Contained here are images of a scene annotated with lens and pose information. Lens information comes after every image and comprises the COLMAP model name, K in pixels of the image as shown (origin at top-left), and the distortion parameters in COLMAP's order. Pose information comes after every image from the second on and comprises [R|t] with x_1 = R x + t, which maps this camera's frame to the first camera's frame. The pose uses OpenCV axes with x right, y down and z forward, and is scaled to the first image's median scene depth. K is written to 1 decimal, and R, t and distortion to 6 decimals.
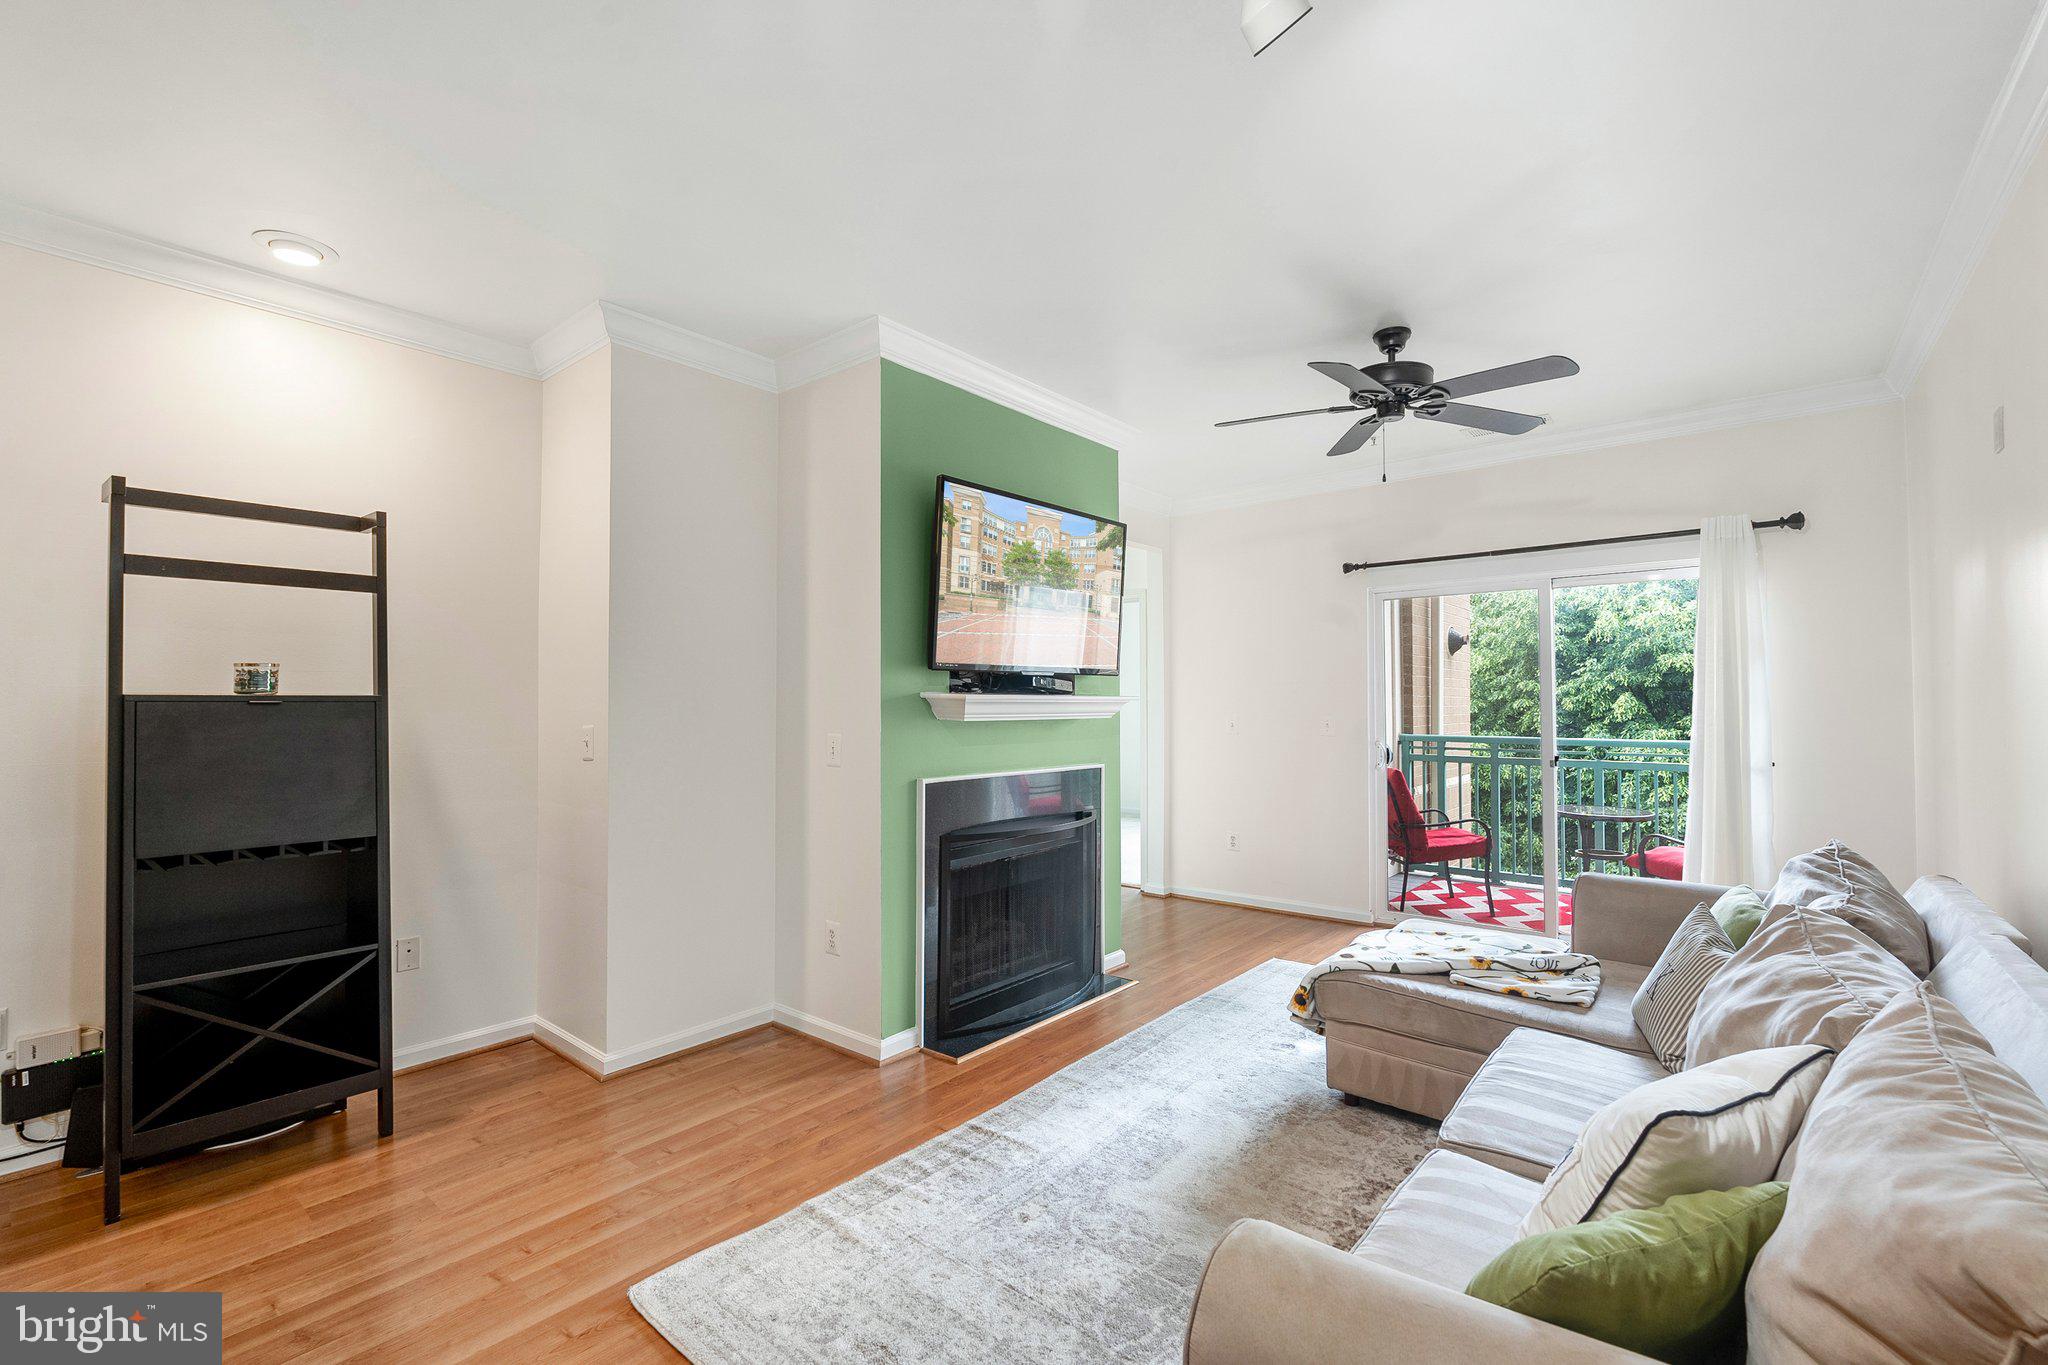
lens RADIAL K [[910.1, 0, 1024.0], [0, 910.1, 682.5], [0, 0, 1]] dist [-0.002590, 0.000447]
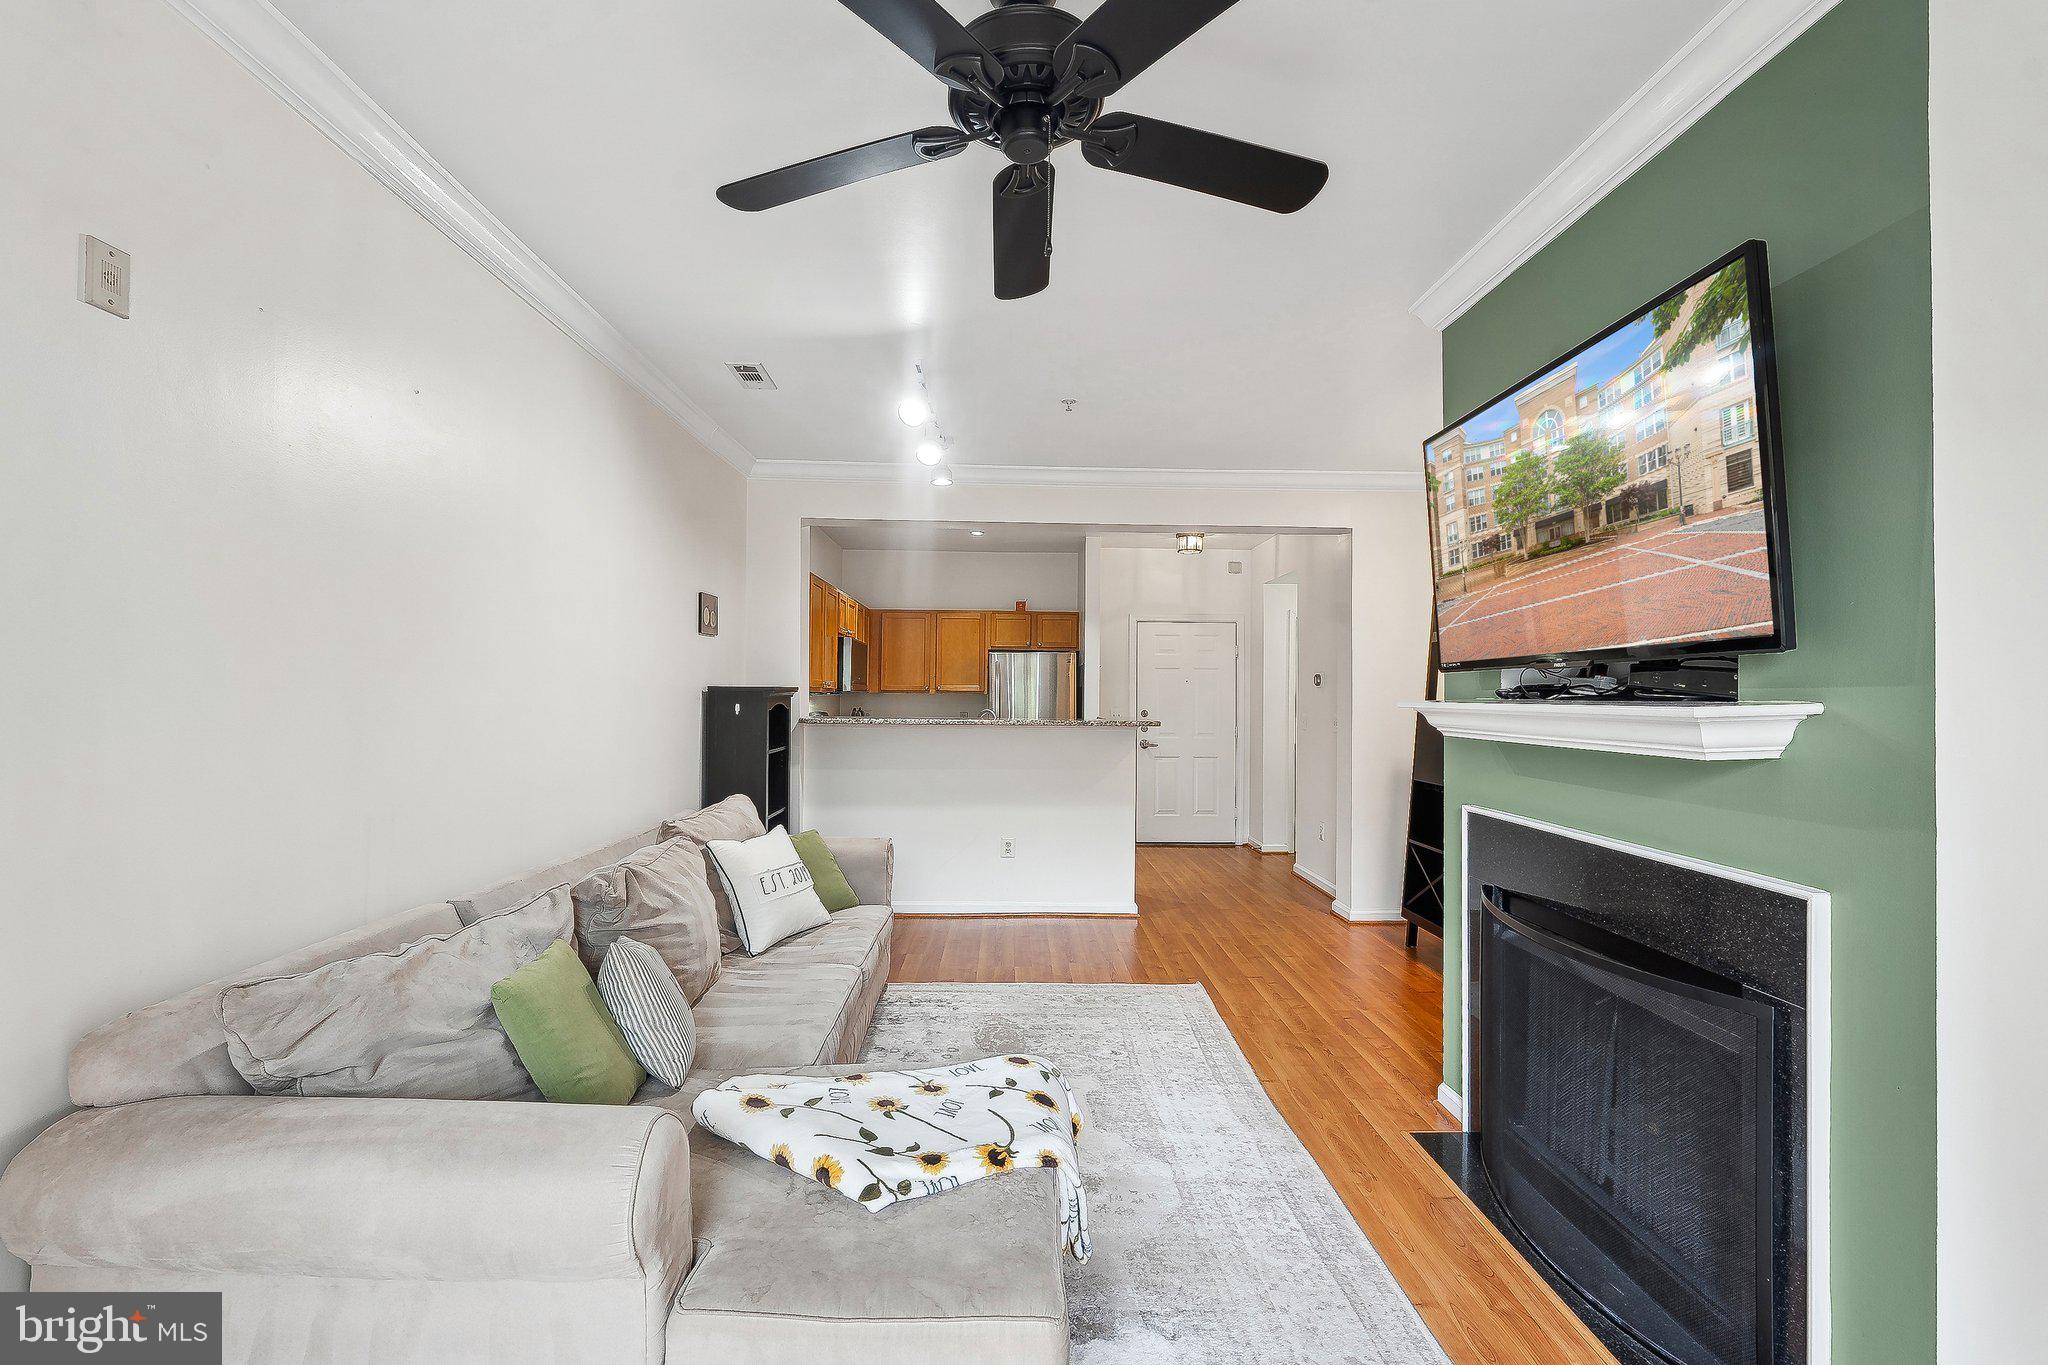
lens RADIAL K [[870.1, 0, 1024.0], [0, 870.1, 682.5], [0, 0, 1]] dist [0.000377, 0.000114]
pose [[-0.753701, -0.017097, -0.656995, 0.825154], [0.001764, 0.999605, -0.028036, 0.021842], [0.657215, -0.022290, -0.753374, 1.560692]]
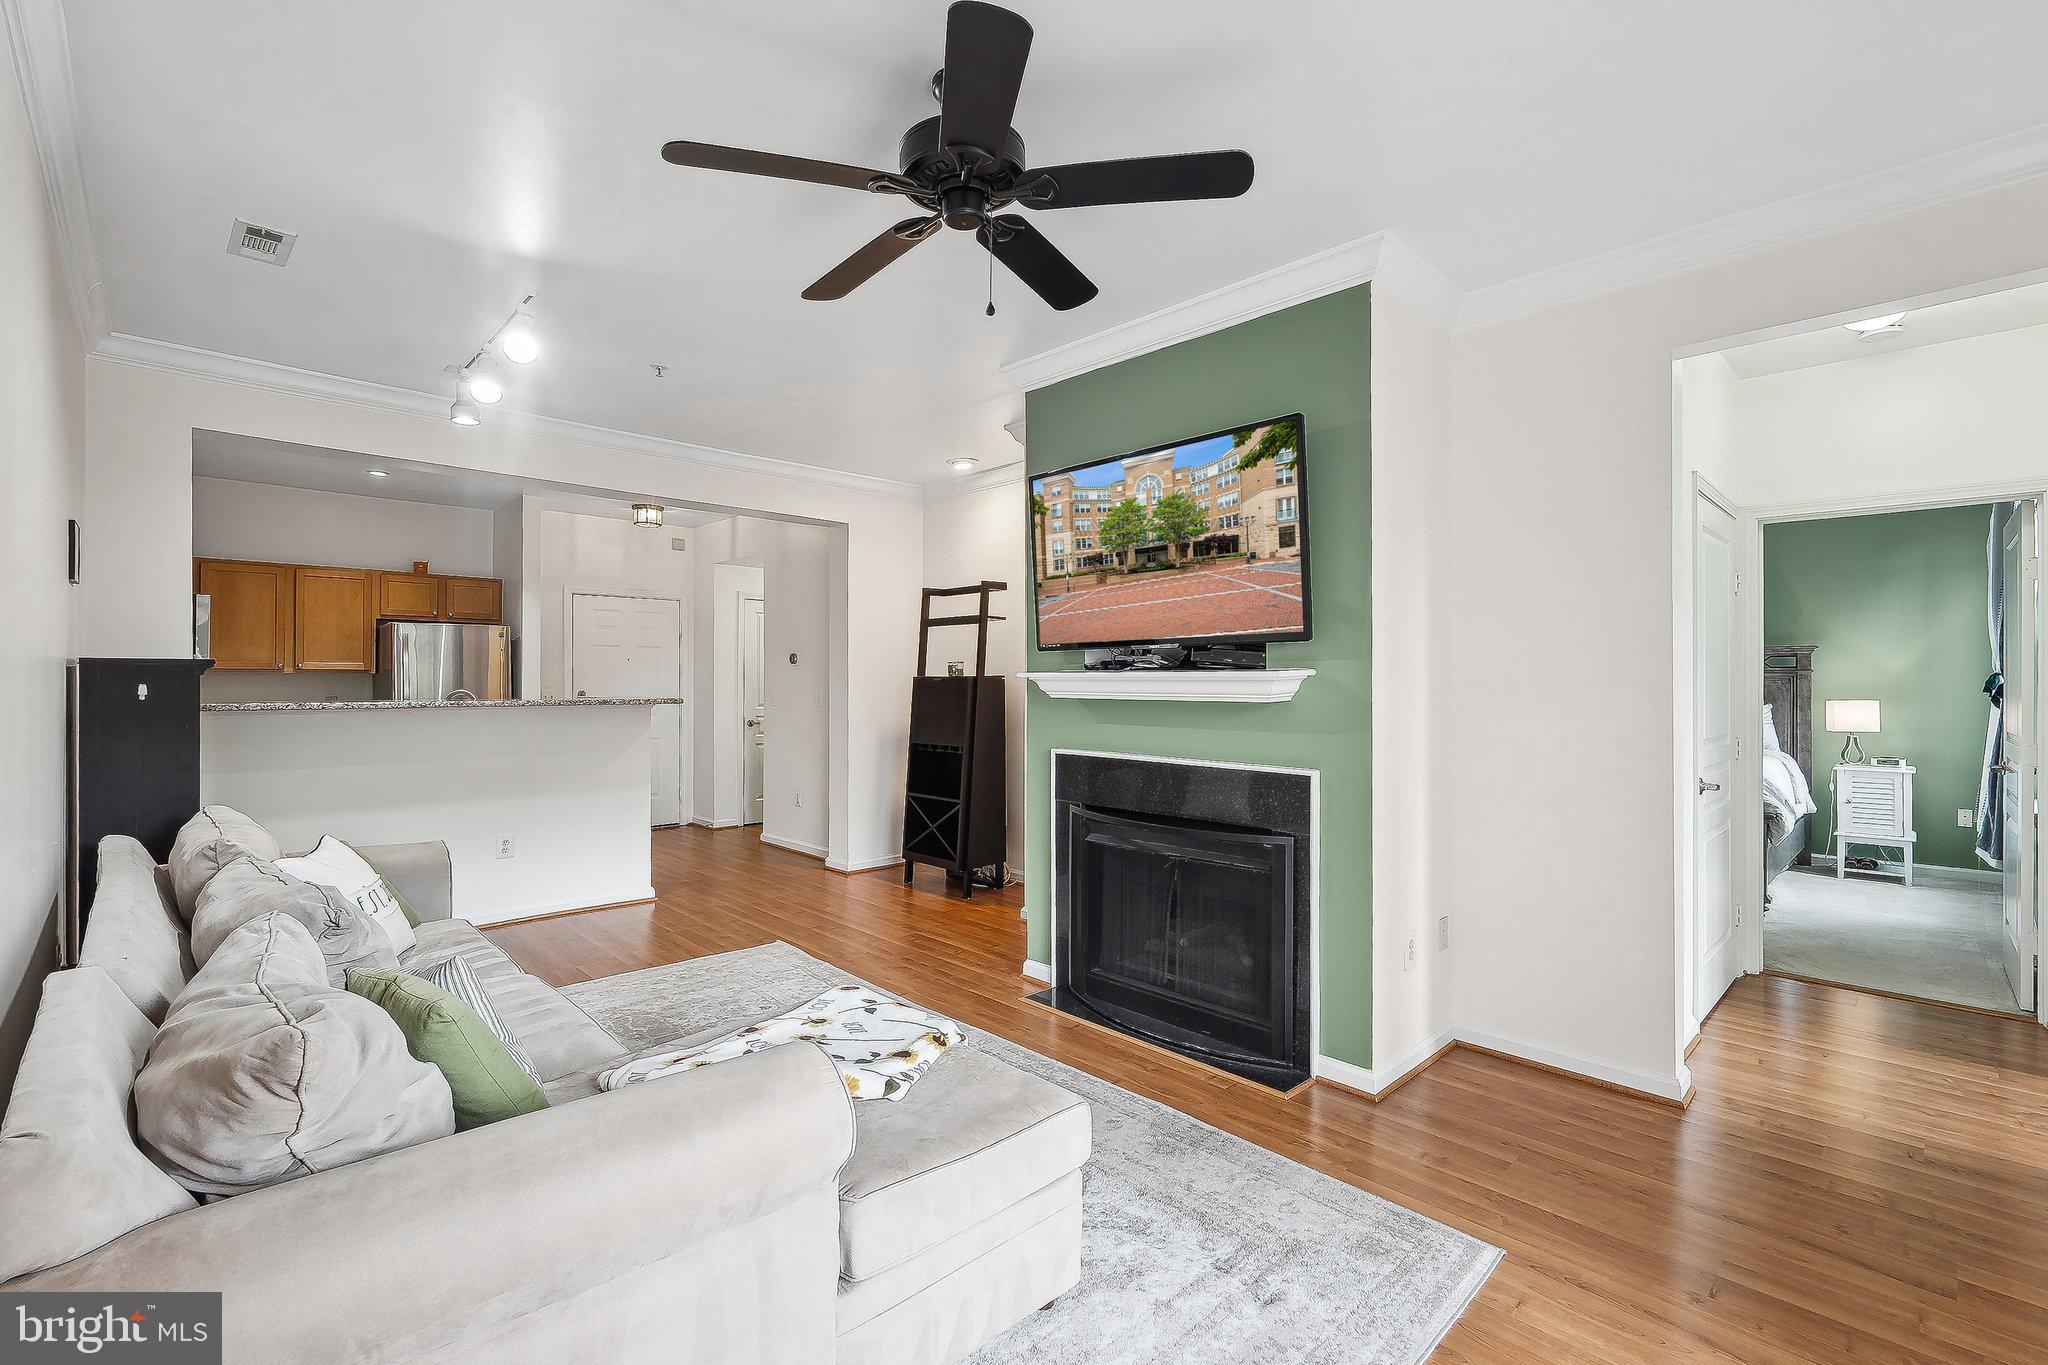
lens RADIAL K [[896.1, 0, 986.1], [0, 896.1, 683.7], [0, 0, 1]] dist [-0.002317, -0.000130]
pose [[-0.144884, 0.001102, -0.989448, 1.152834], [0.014734, 0.999891, -0.001044, 0.032733], [0.989339, -0.014730, -0.144885, 1.264182]]
